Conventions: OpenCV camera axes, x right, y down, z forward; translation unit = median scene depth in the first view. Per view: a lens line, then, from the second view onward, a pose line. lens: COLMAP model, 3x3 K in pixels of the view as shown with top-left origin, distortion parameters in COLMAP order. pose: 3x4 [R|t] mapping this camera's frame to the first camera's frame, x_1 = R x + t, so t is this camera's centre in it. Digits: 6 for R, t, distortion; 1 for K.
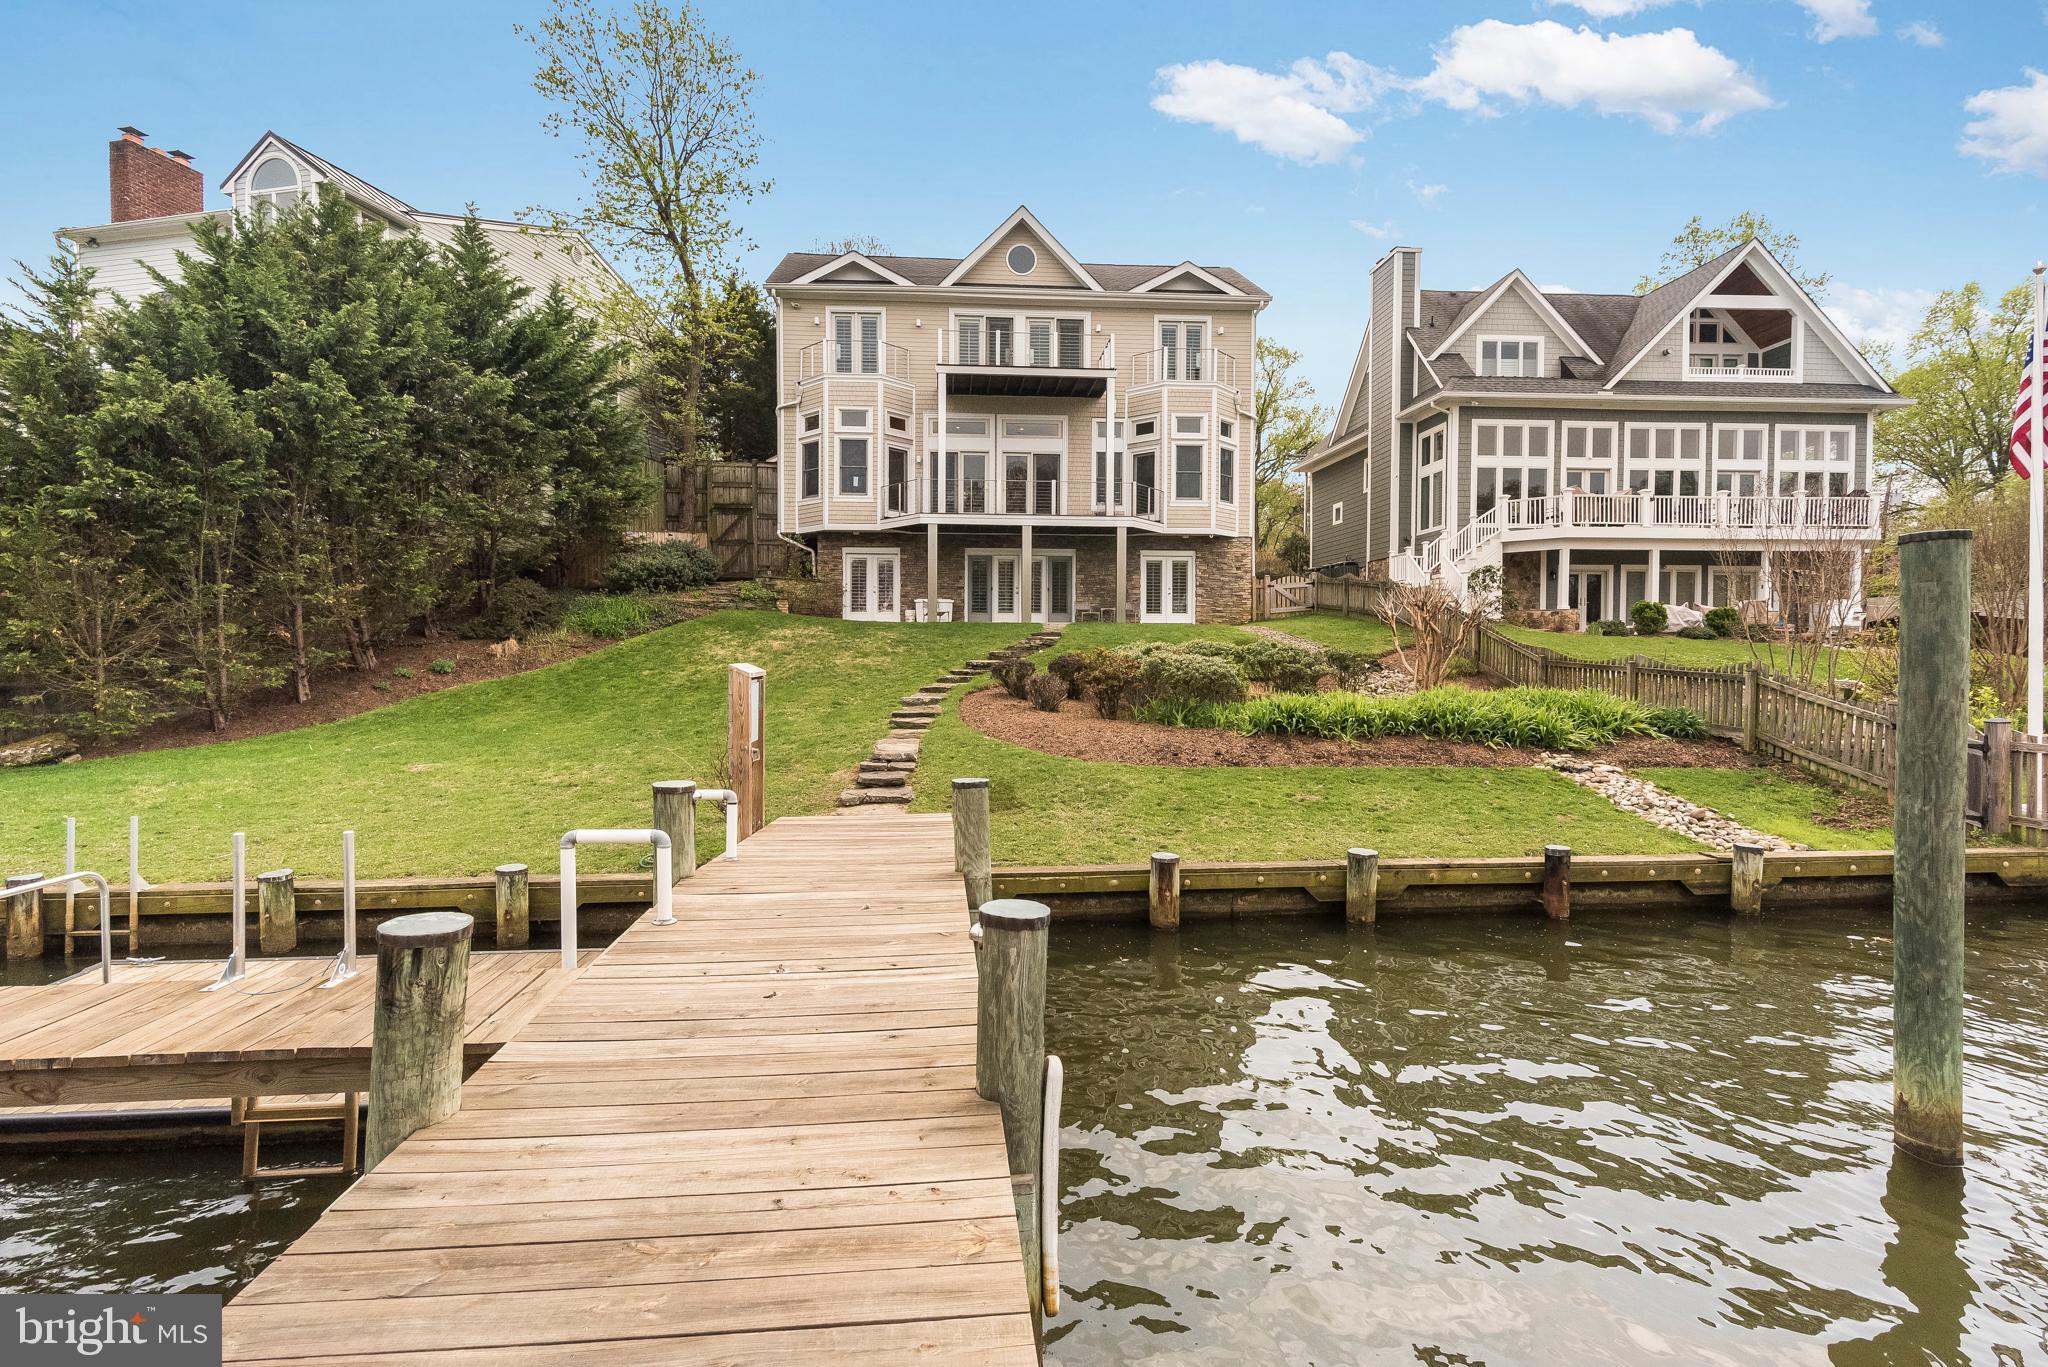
lens RADIAL K [[1016.8, 0, 1017.5], [0, 1016.8, 682.6], [0, 0, 1]] dist [0.008707, -0.004023]
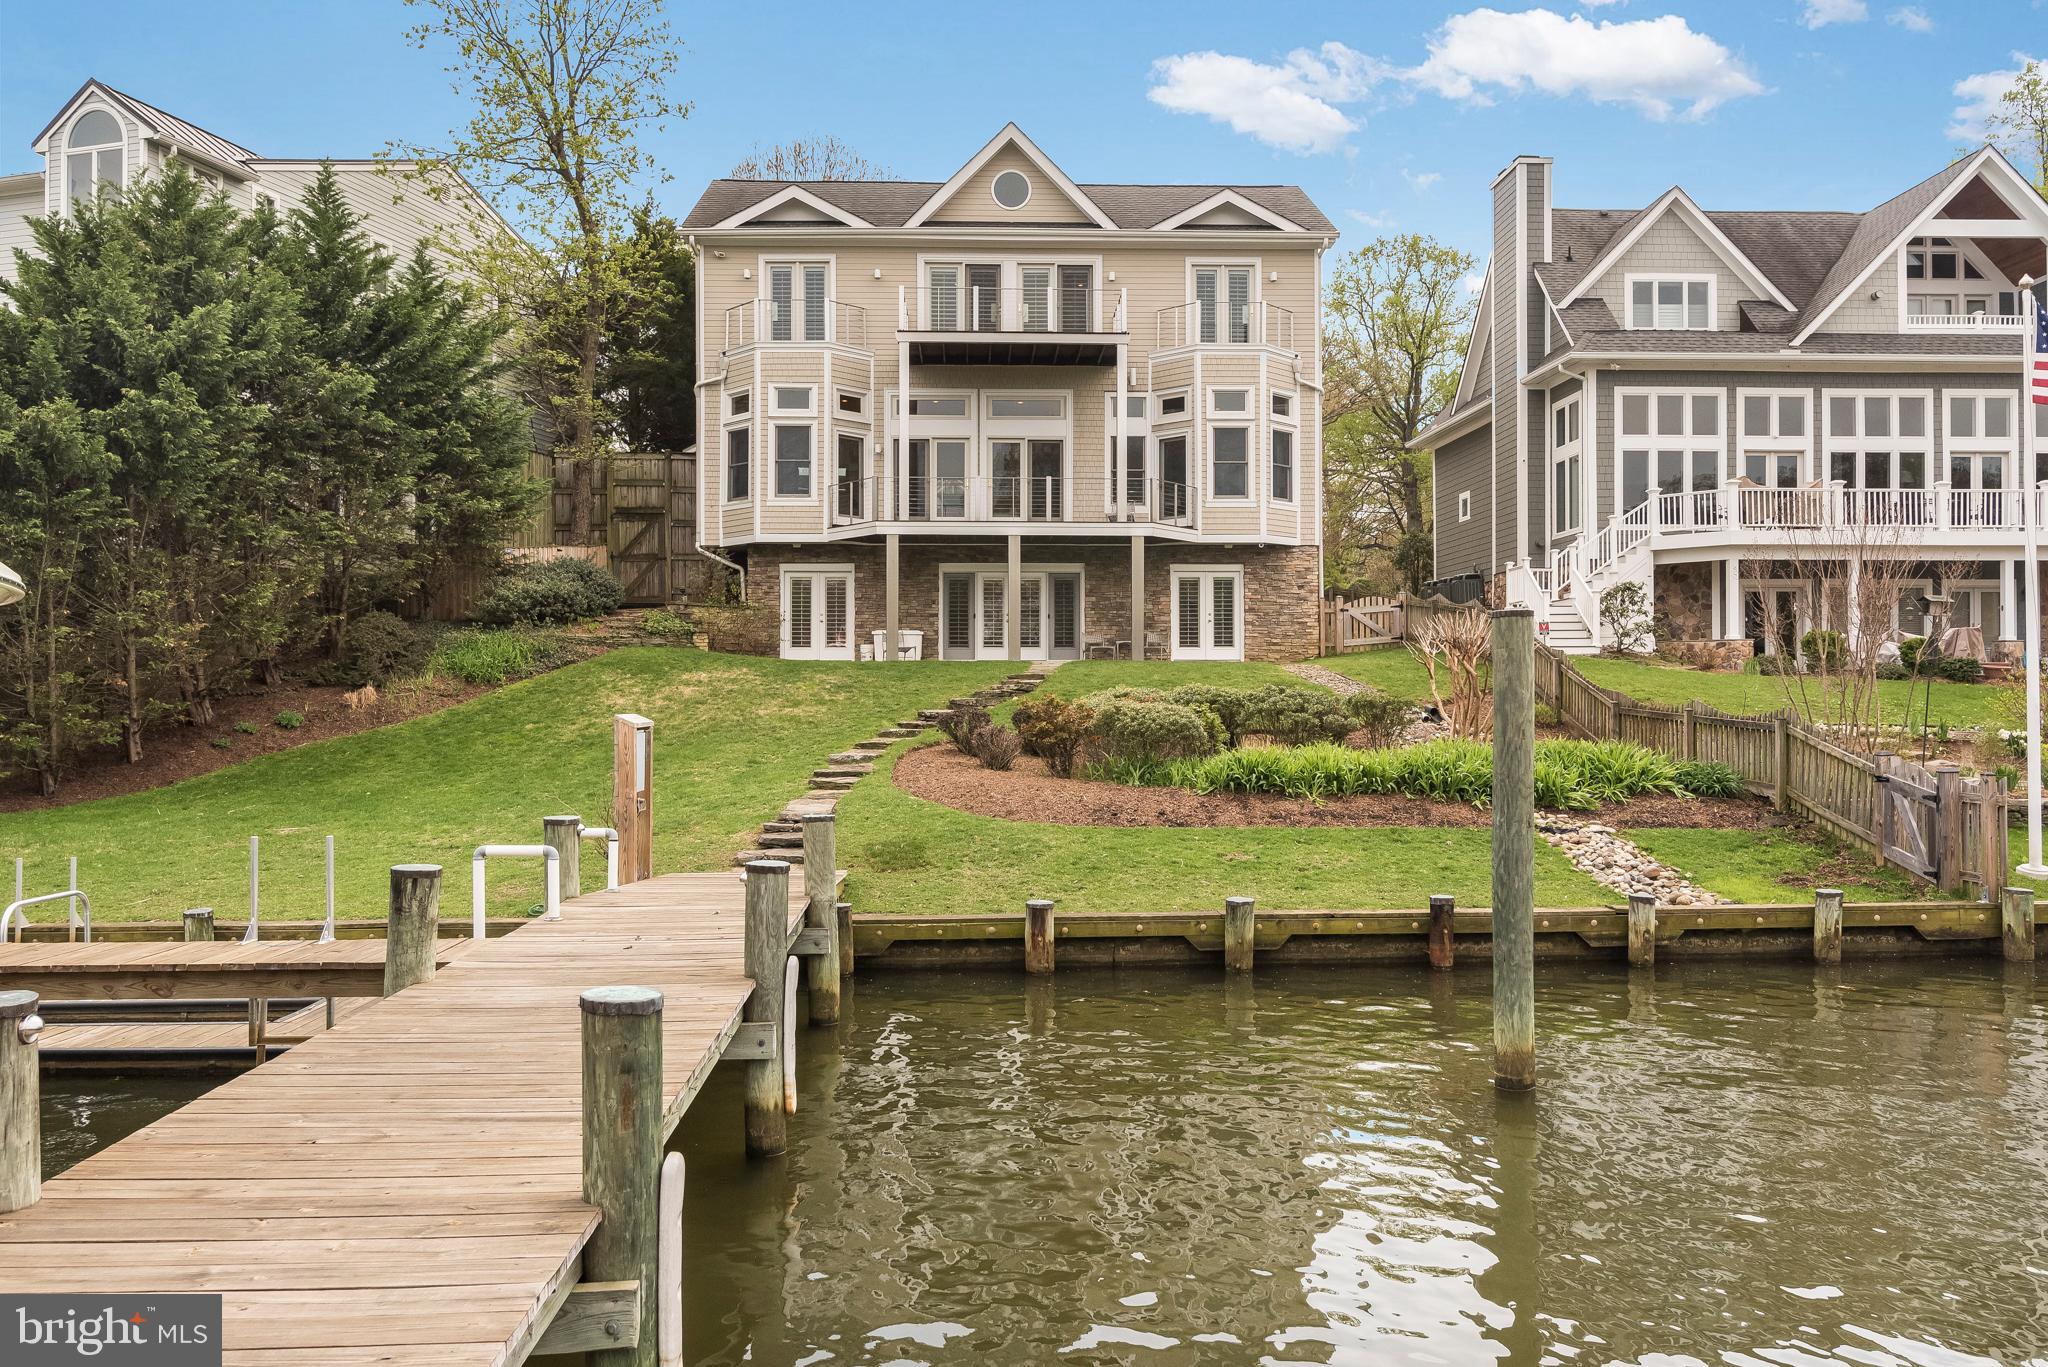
lens RADIAL K [[1588.1, 0, 1024.9], [0, 1588.1, 705.4], [0, 0, 1]] dist [-0.016613, 0.002743]
pose [[0.999086, -0.003887, -0.042563, 0.086490], [0.002824, 0.999684, -0.024998, 0.005957], [0.042647, 0.024855, 0.998781, -0.254334]]
